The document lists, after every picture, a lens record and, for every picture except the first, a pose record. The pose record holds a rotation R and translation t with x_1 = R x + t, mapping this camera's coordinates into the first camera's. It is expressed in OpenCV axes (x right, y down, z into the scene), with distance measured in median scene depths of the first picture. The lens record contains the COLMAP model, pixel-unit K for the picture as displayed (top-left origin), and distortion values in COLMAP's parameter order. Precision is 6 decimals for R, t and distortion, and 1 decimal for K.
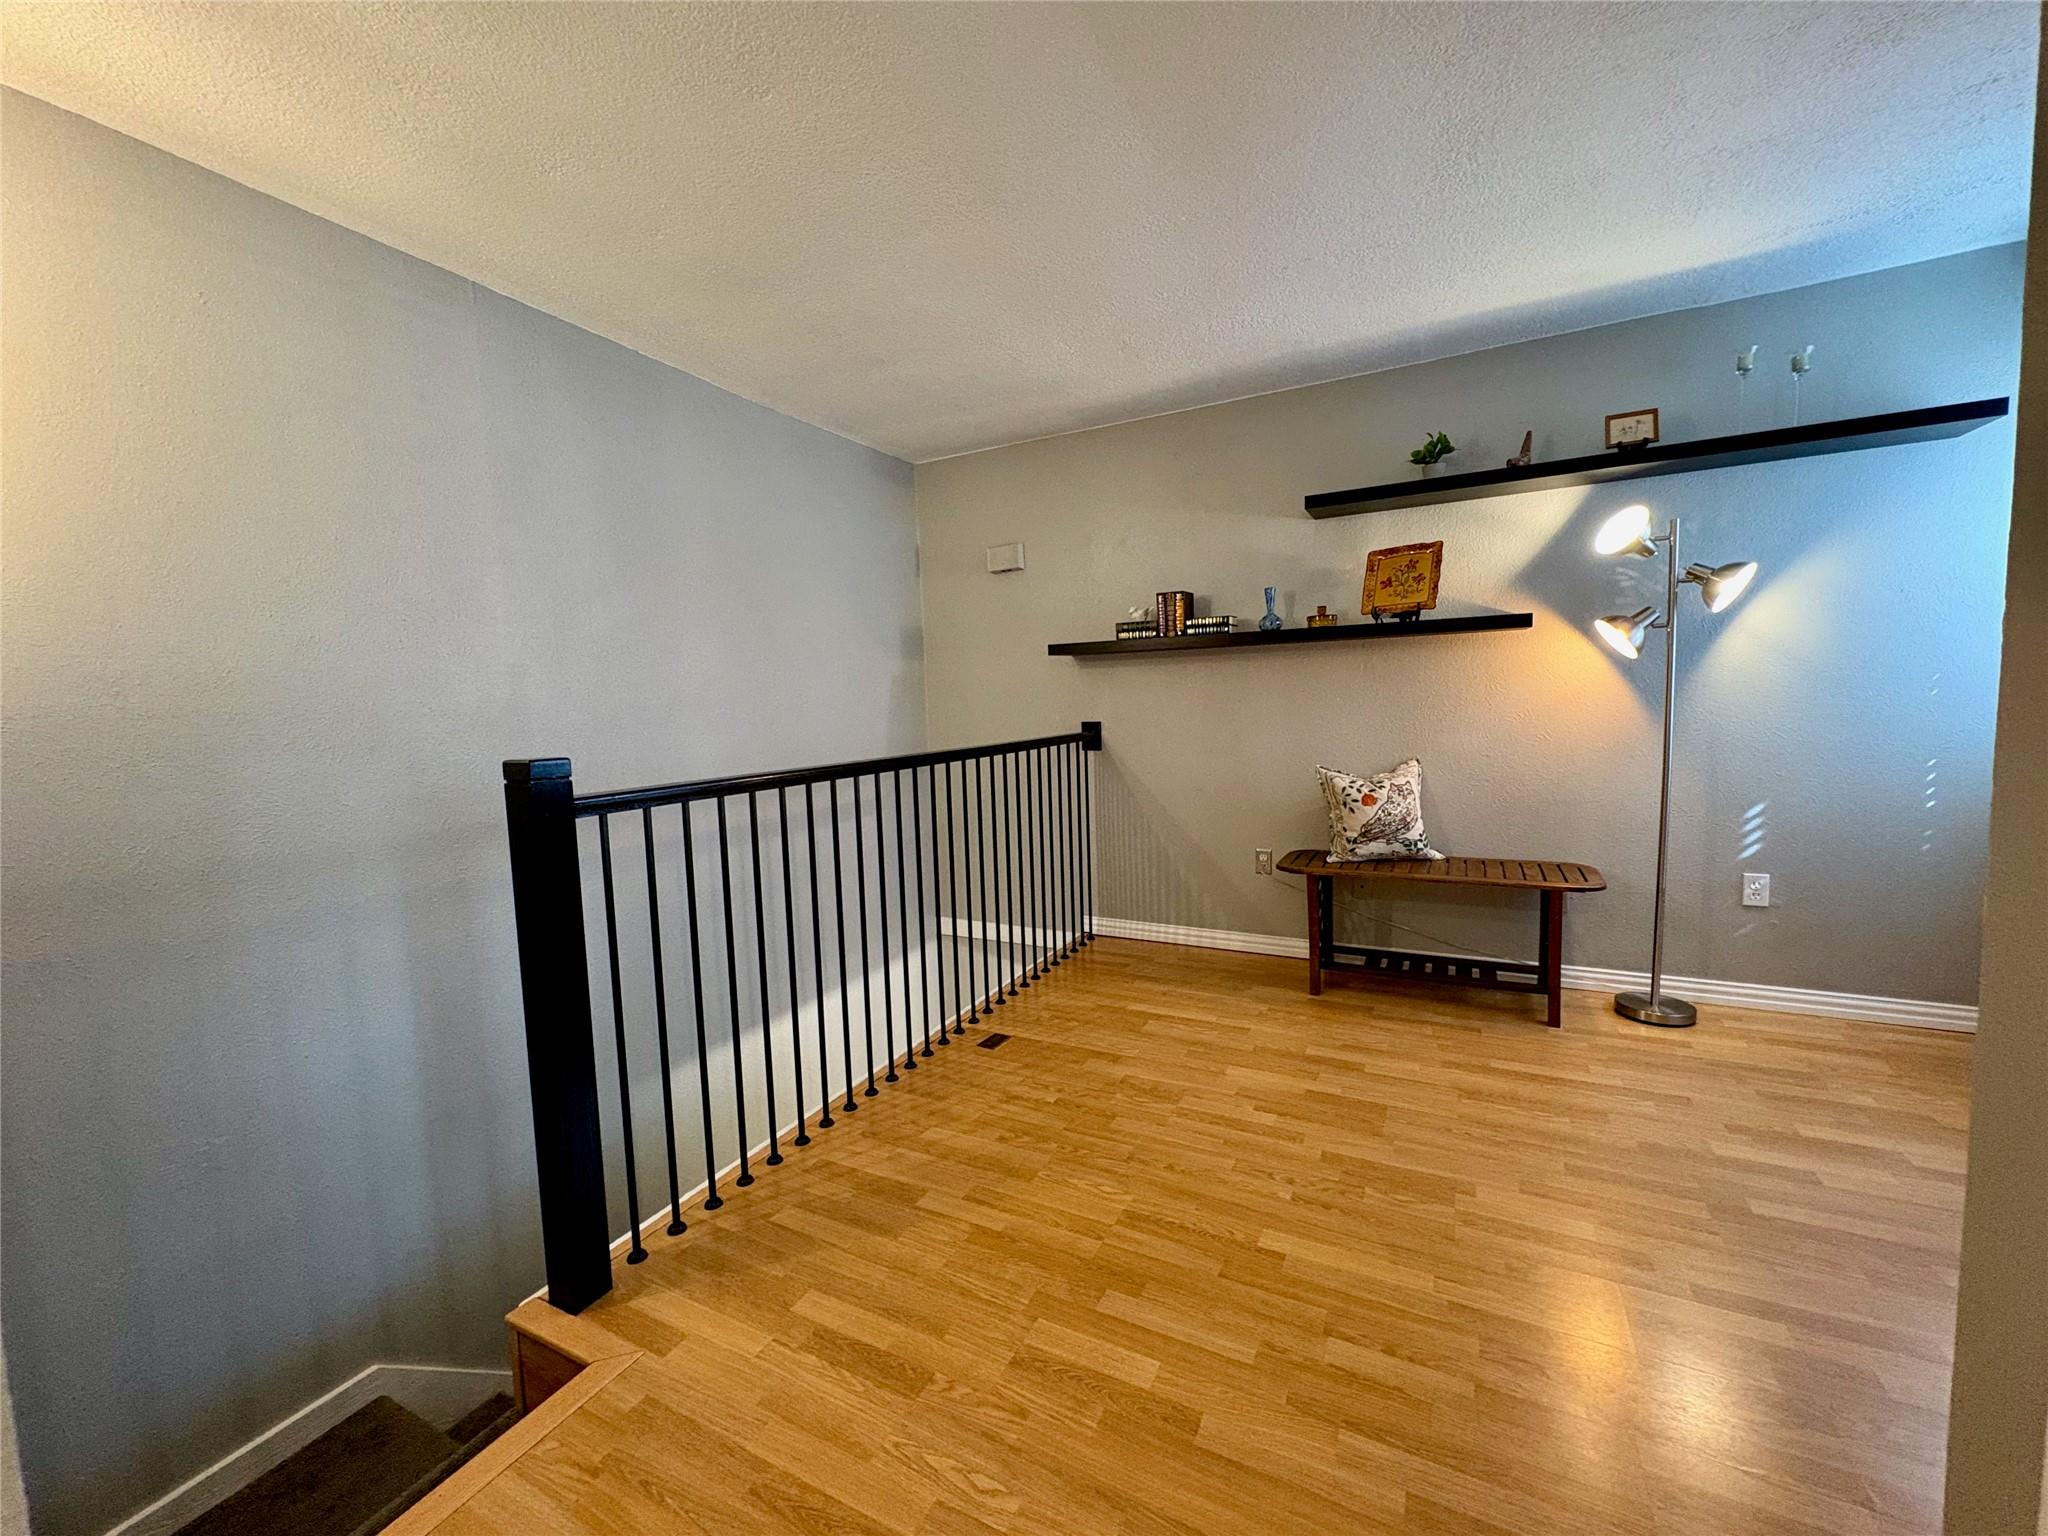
lens RADIAL K [[812.6, 0, 1017.8], [0, 812.6, 772.3], [0, 0, 1]] dist [-0.000765, 0.000182]
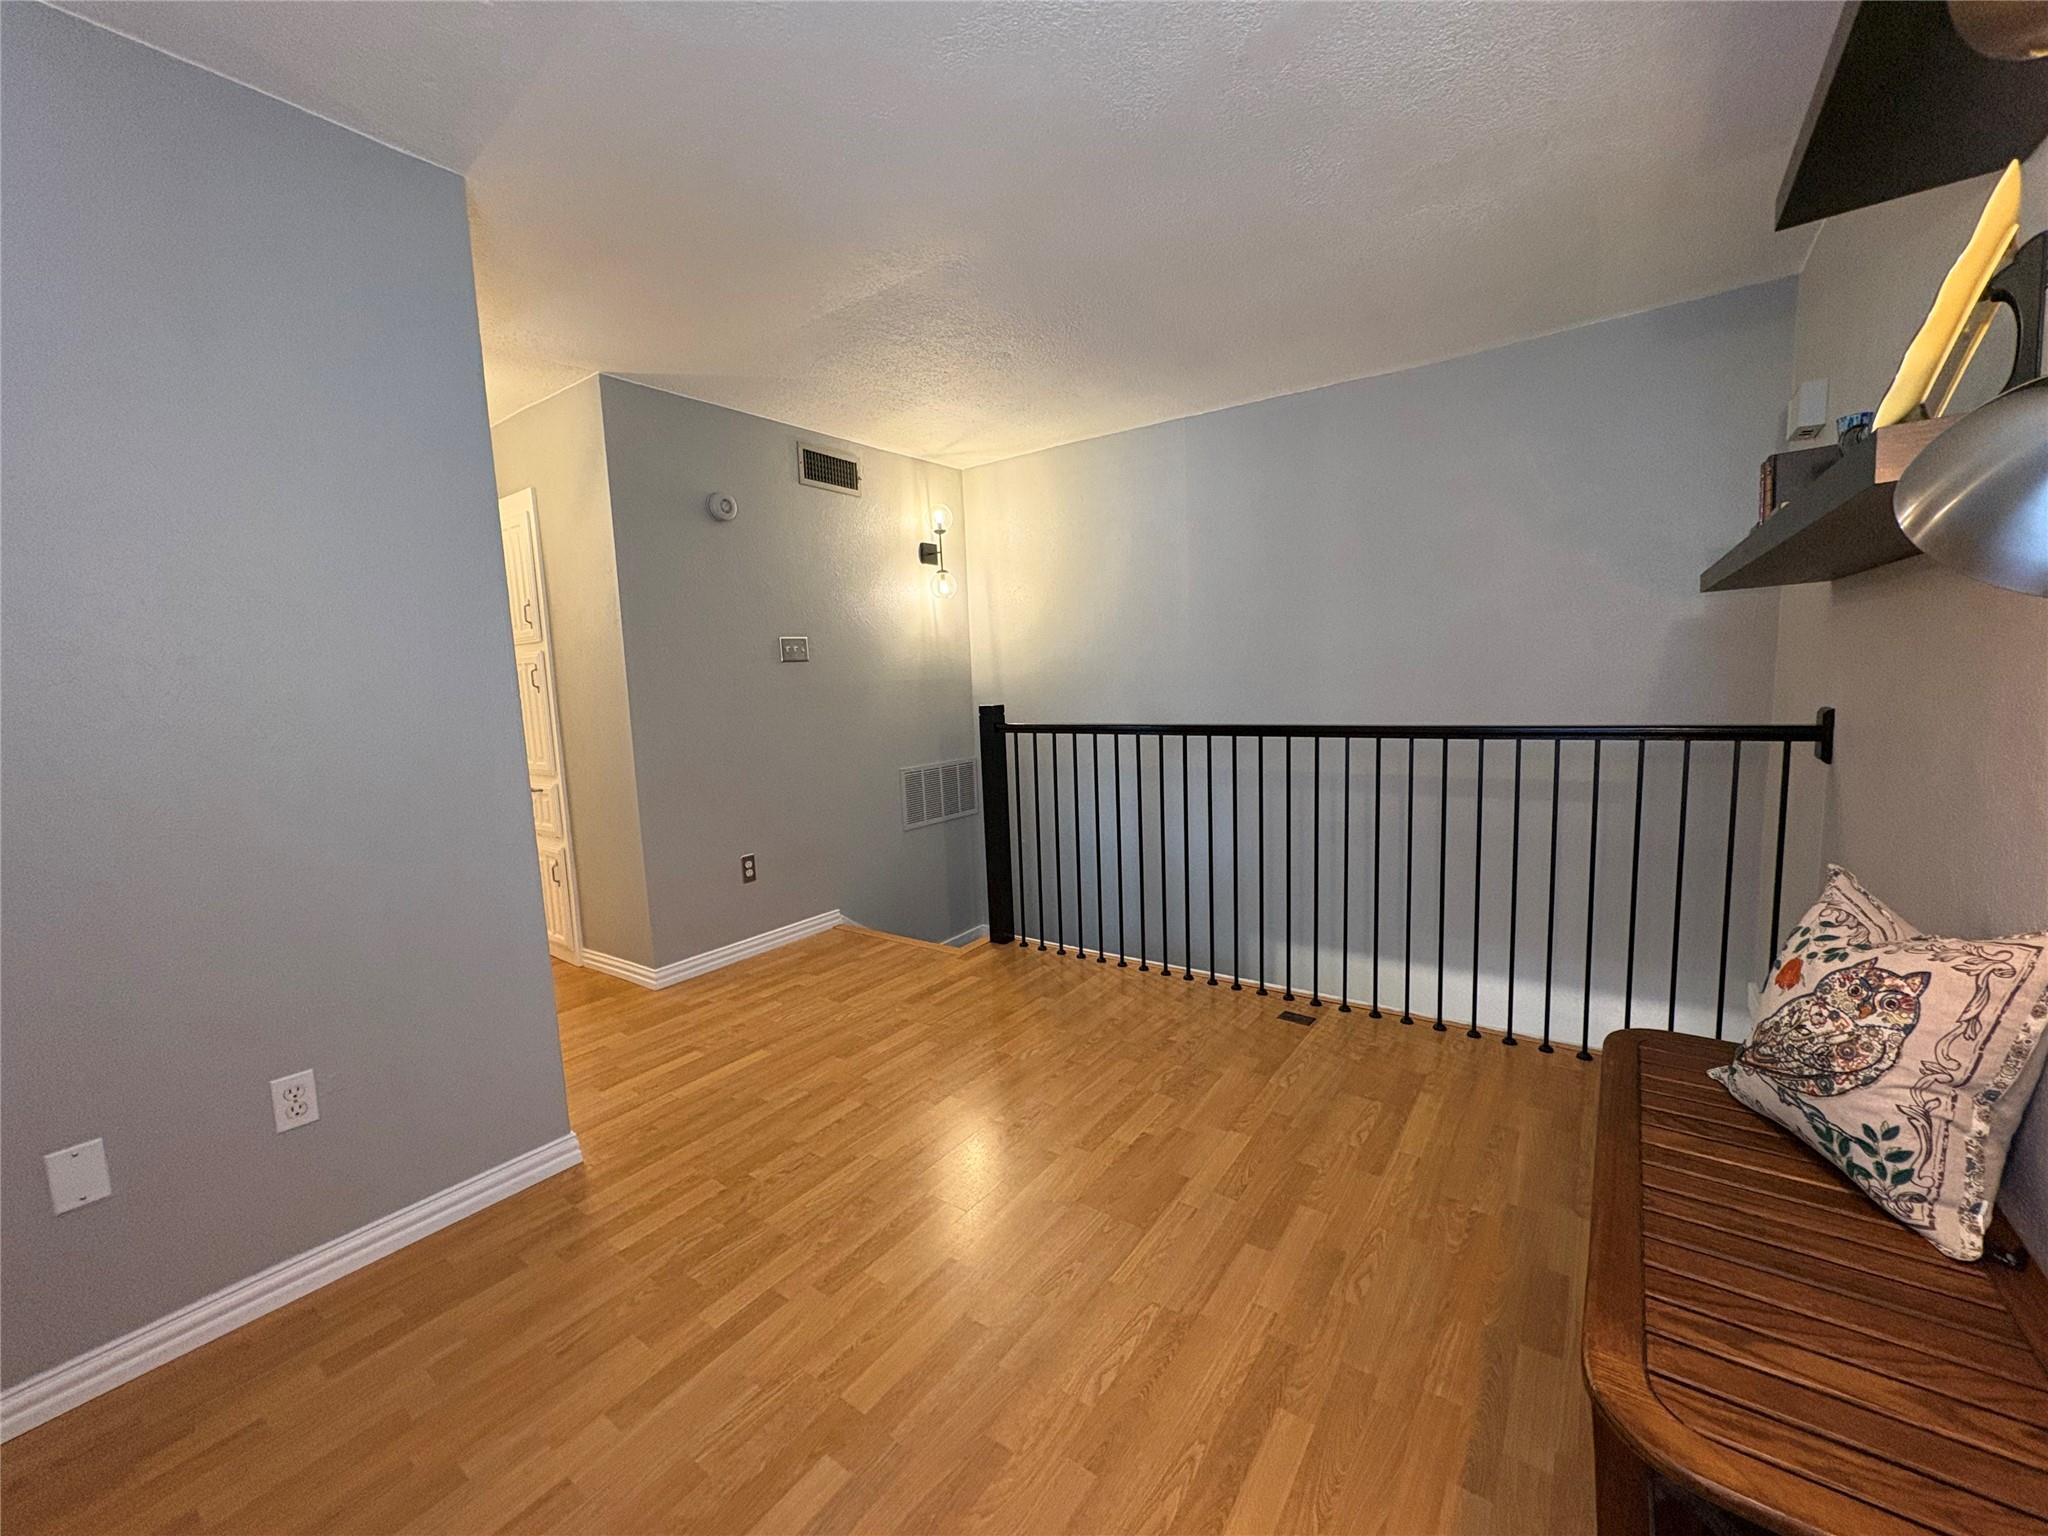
lens RADIAL K [[812.6, 0, 1022.8], [0, 812.6, 766.6], [0, 0, 1]] dist [-0.000765, 0.000182]
pose [[-0.136457, 0.154390, -0.978541, 1.291788], [-0.038664, 0.986199, 0.160989, -0.167429], [0.989891, 0.059803, -0.128605, 1.056699]]
